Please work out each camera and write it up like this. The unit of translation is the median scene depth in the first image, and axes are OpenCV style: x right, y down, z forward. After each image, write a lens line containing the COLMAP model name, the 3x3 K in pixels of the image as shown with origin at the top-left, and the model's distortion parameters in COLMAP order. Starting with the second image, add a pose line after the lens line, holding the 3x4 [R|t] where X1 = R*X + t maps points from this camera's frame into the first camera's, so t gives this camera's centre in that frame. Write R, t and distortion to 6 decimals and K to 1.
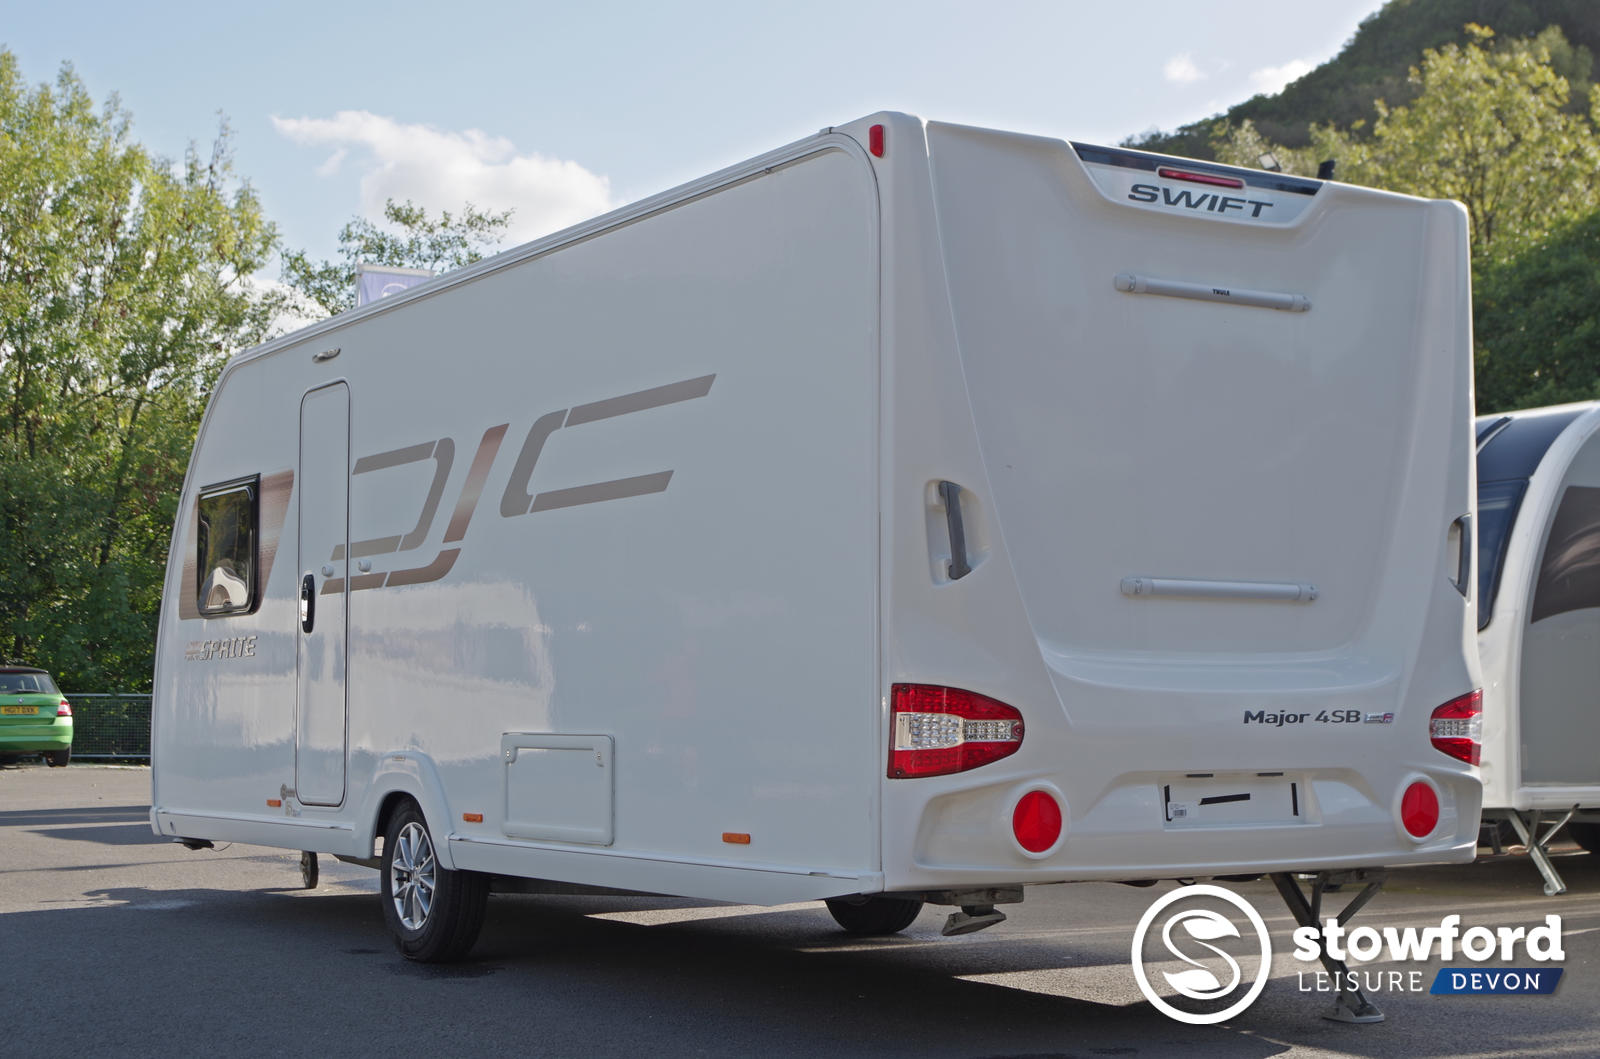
lens RADIAL K [[2428.0, 0, 800.0], [0, 2428.0, 529.5], [0, 0, 1]] dist [-0.018585, -0.017309]
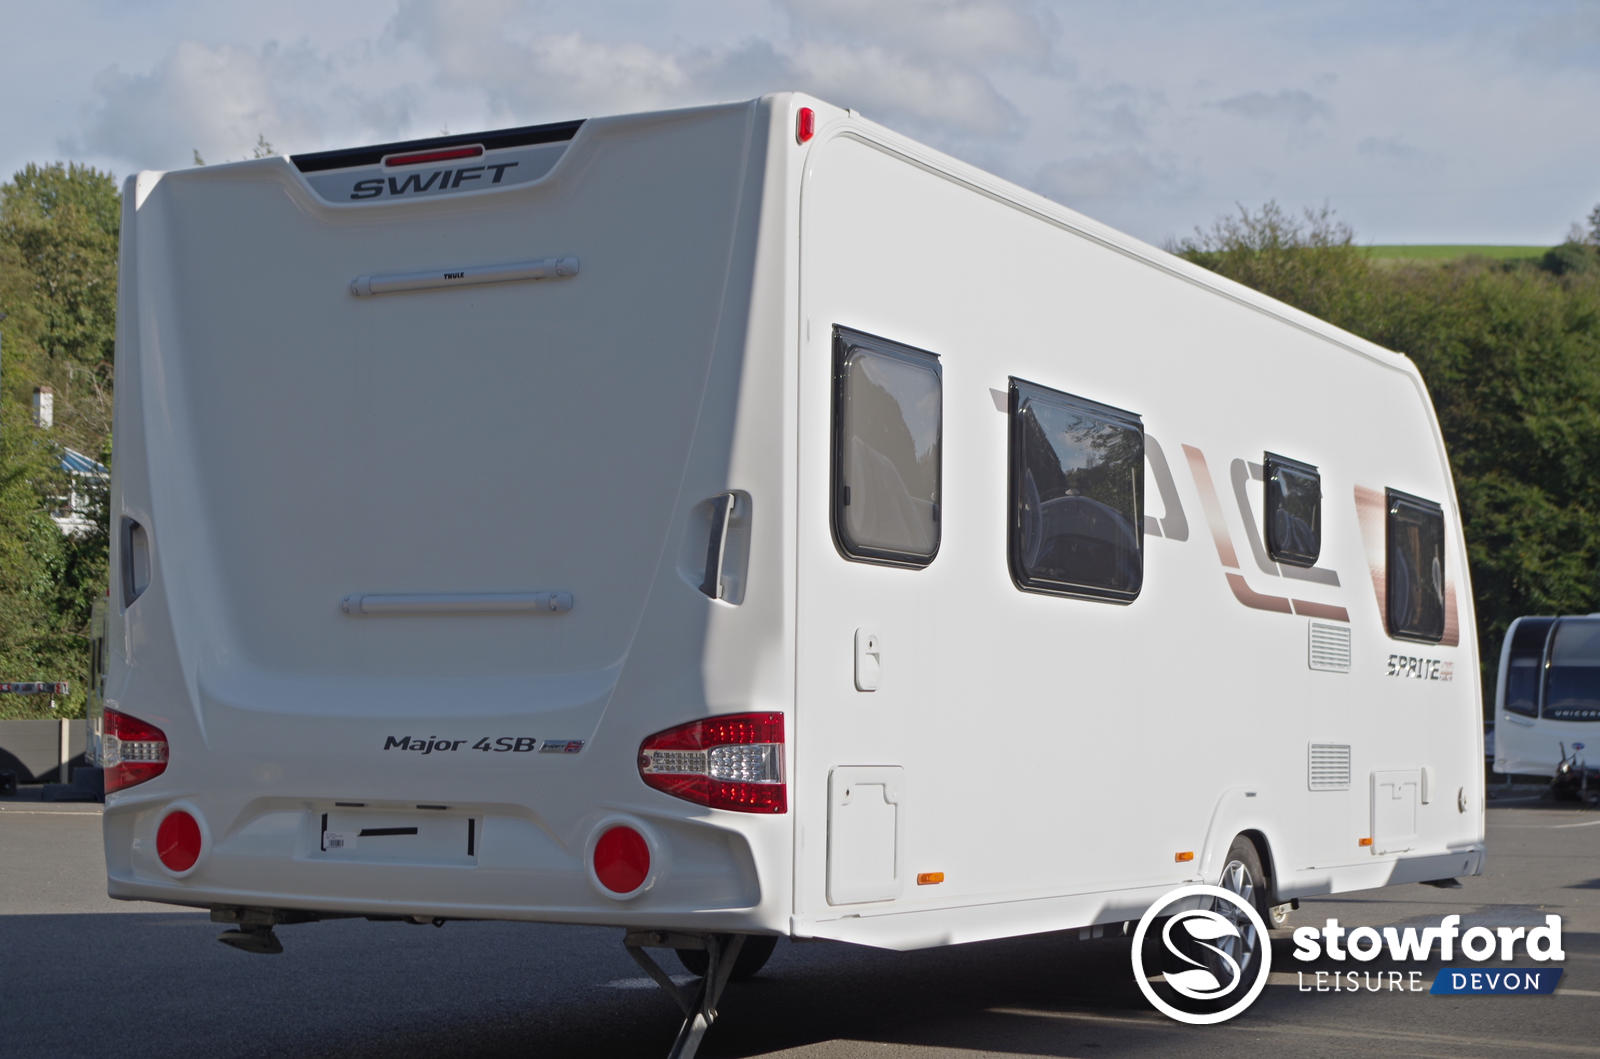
lens RADIAL K [[2665.9, 0, 800.0], [0, 2665.9, 529.5], [0, 0, 1]] dist [0.019474, 0.019326]
pose [[0.467151, -0.058921, -0.882212, 1.131240], [0.055192, 0.997775, -0.037414, 0.042347], [0.882453, -0.031213, 0.469364, 0.654918]]
